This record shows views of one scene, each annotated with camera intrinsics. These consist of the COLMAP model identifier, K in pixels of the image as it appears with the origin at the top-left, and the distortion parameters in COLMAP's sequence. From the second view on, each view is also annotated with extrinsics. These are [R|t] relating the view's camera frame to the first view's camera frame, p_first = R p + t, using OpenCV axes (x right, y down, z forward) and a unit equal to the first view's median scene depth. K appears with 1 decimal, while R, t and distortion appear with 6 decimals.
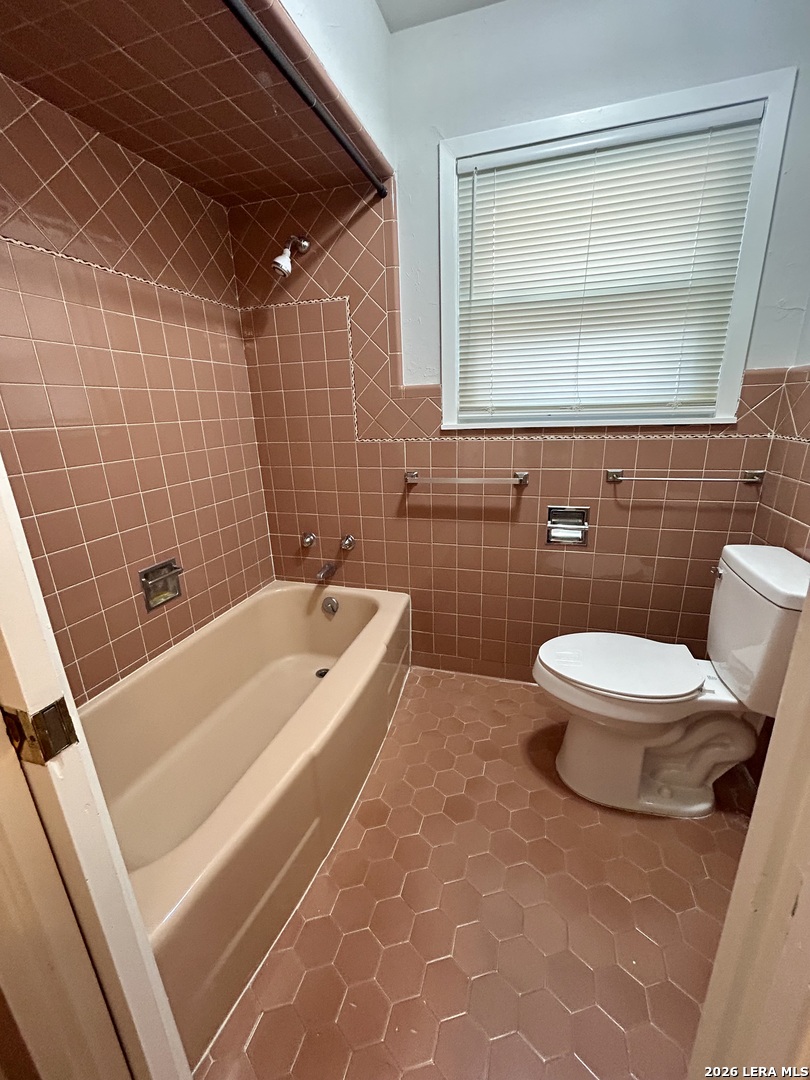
lens RADIAL K [[441.9, 0, 405.0], [0, 441.9, 540.0], [0, 0, 1]] dist [-0.000233, -0.000004]
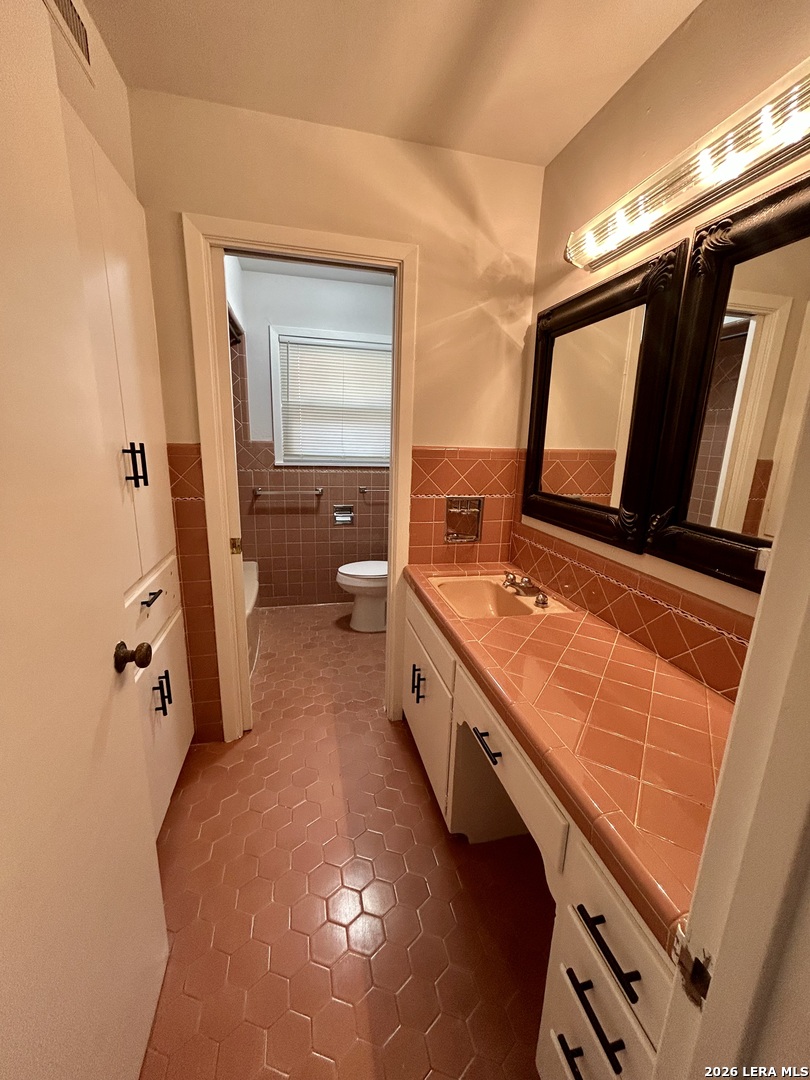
lens RADIAL K [[441.9, 0, 405.0], [0, 441.9, 540.0], [0, 0, 1]] dist [-0.000233, -0.000004]
pose [[0.856867, -0.052547, 0.512852, -0.422834], [0.094725, 0.993903, -0.056430, 0.219001], [-0.506760, 0.096932, 0.856620, -0.836749]]
